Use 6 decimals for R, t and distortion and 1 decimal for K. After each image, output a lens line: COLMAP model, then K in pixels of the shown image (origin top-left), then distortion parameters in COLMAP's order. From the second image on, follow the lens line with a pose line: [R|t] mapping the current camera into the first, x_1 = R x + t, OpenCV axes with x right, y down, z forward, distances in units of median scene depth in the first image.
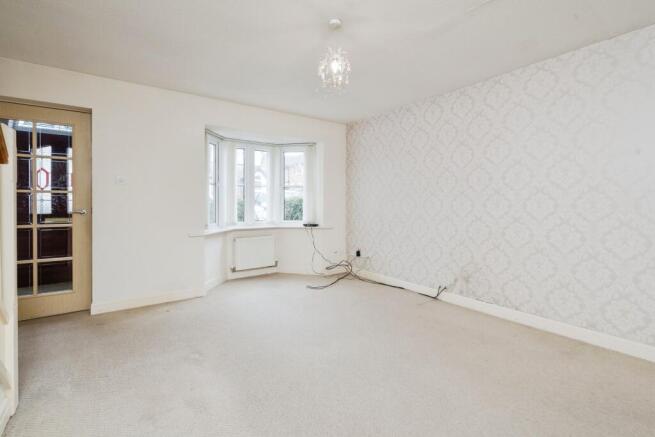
lens RADIAL K [[311.7, 0, 325.6], [0, 311.7, 217.4], [0, 0, 1]] dist [0.002303, -0.000225]
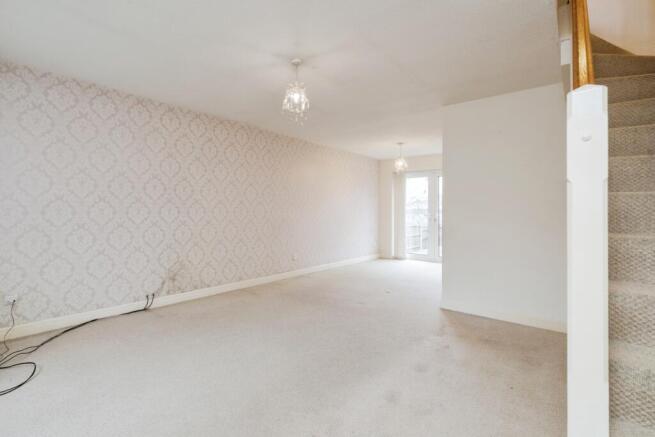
lens RADIAL K [[311.7, 0, 324.6], [0, 311.7, 213.9], [0, 0, 1]] dist [0.002303, -0.000225]
pose [[-0.326852, -0.008088, 0.945041, -0.767210], [0.022387, 0.999617, 0.016298, -0.037708], [-0.944810, 0.026484, -0.326545, 0.833912]]
